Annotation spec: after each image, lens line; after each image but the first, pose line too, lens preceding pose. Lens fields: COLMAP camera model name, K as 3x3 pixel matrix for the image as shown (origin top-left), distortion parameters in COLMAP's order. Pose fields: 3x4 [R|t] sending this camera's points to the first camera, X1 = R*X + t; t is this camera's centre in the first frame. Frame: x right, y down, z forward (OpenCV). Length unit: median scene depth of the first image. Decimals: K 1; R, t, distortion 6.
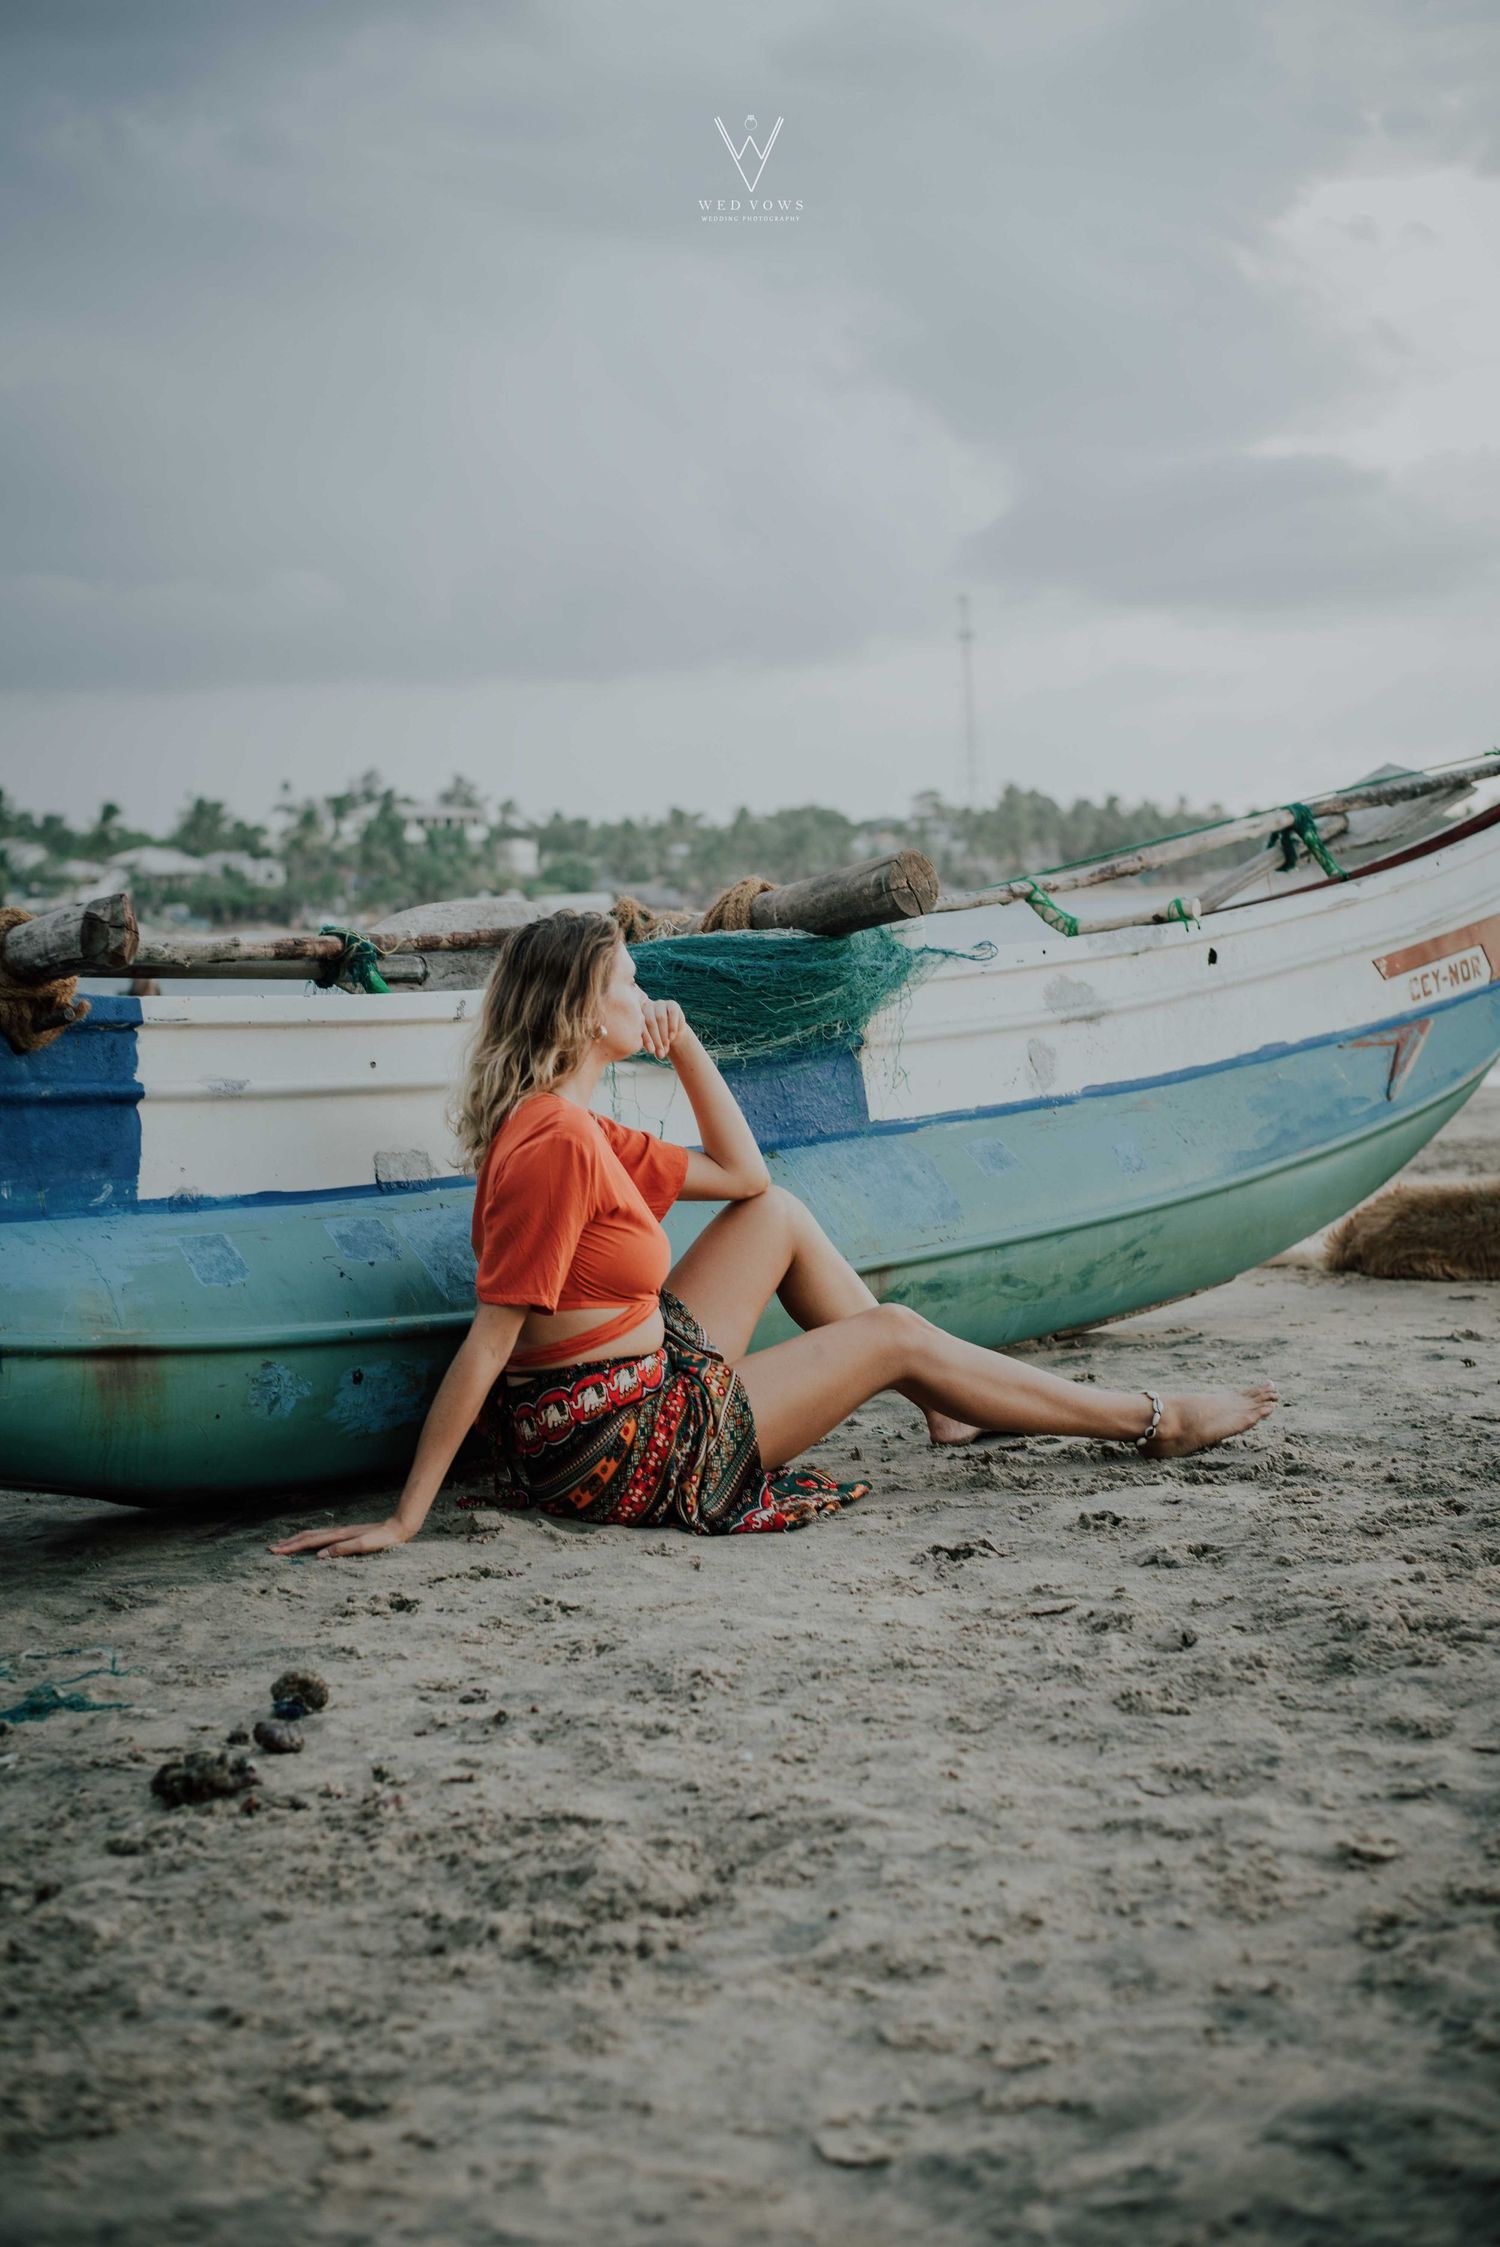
lens RADIAL K [[3256.4, 0, 750.0], [0, 3256.4, 1123.5], [0, 0, 1]] dist [-0.093609, -0.082193]
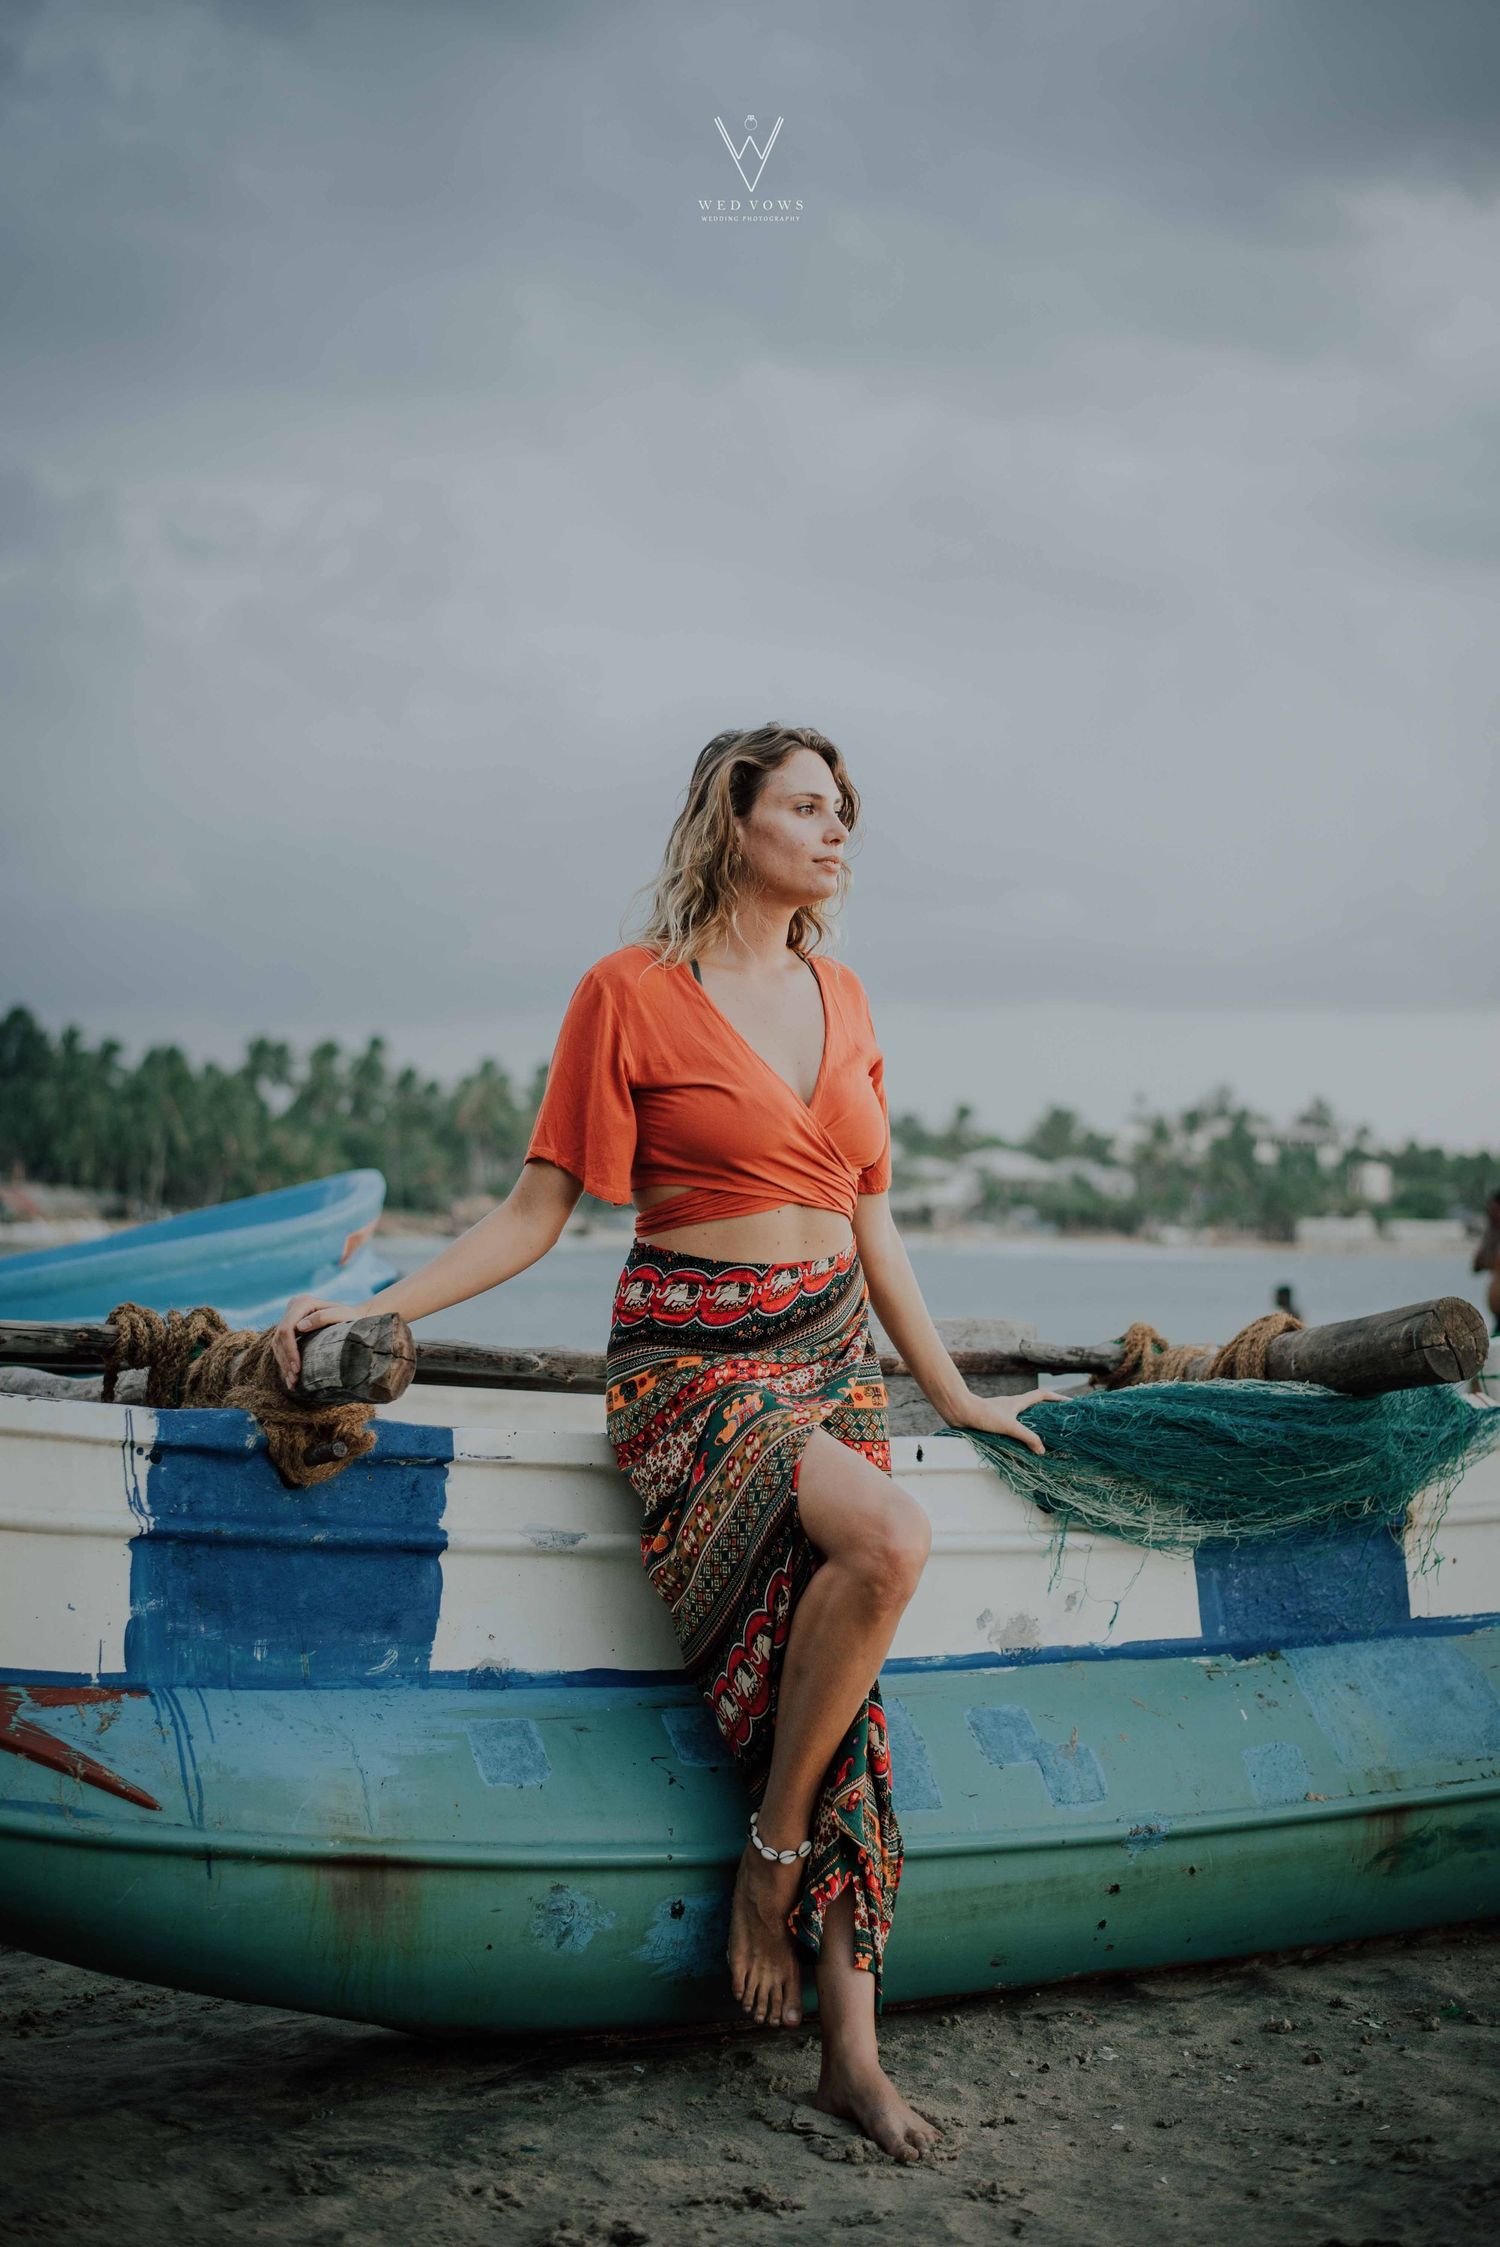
lens RADIAL K [[3256.4, 0, 750.0], [0, 3256.4, 1123.5], [0, 0, 1]] dist [-0.093609, -0.082193]
pose [[0.964489, 0.052977, -0.258755, 0.085821], [-0.077508, 0.993316, -0.085535, -0.044387], [0.252494, 0.102553, 0.962148, 0.176768]]
